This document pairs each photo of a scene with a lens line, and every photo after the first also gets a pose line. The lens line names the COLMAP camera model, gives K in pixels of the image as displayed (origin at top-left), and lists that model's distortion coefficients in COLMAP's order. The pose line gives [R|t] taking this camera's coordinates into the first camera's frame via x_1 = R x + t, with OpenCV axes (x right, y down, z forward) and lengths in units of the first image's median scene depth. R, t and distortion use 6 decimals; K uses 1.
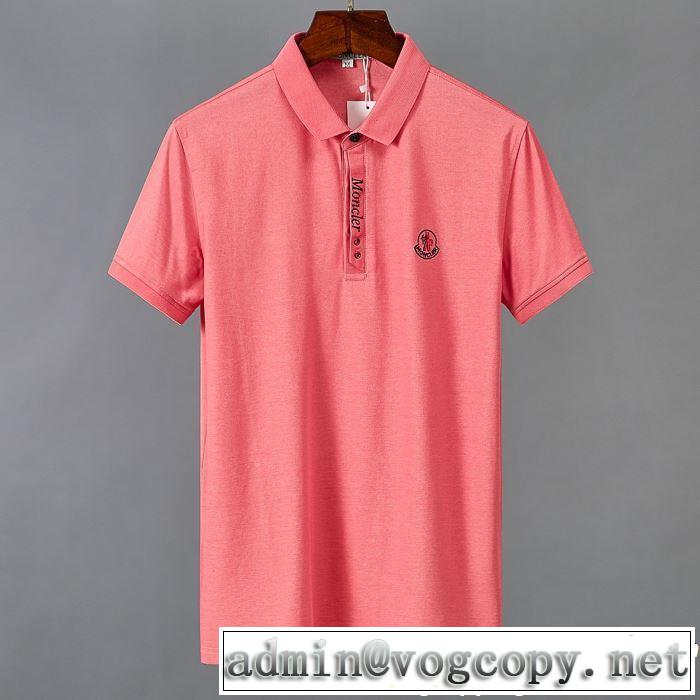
lens RADIAL K [[4215.1, 0, 350.2], [0, 4215.1, 350.5], [0, 0, 1]] dist [-0.423972, 0.000000]
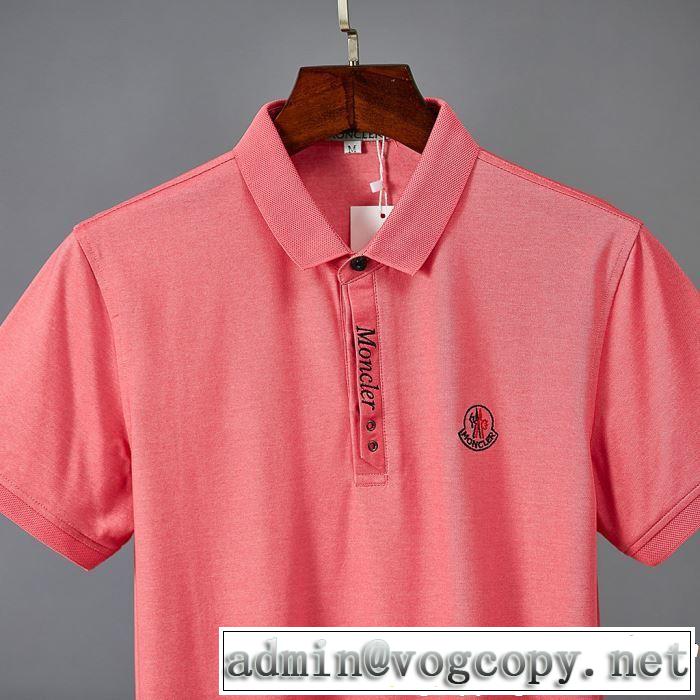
lens RADIAL K [[4215.1, 0, 349.8], [0, 4215.1, 350.4], [0, 0, 1]] dist [-0.423972, 0.000000]
pose [[0.999741, -0.012160, 0.019249, -0.013542], [0.012956, 0.999042, -0.041811, -0.010323], [-0.018722, 0.042049, 0.998940, 0.359248]]
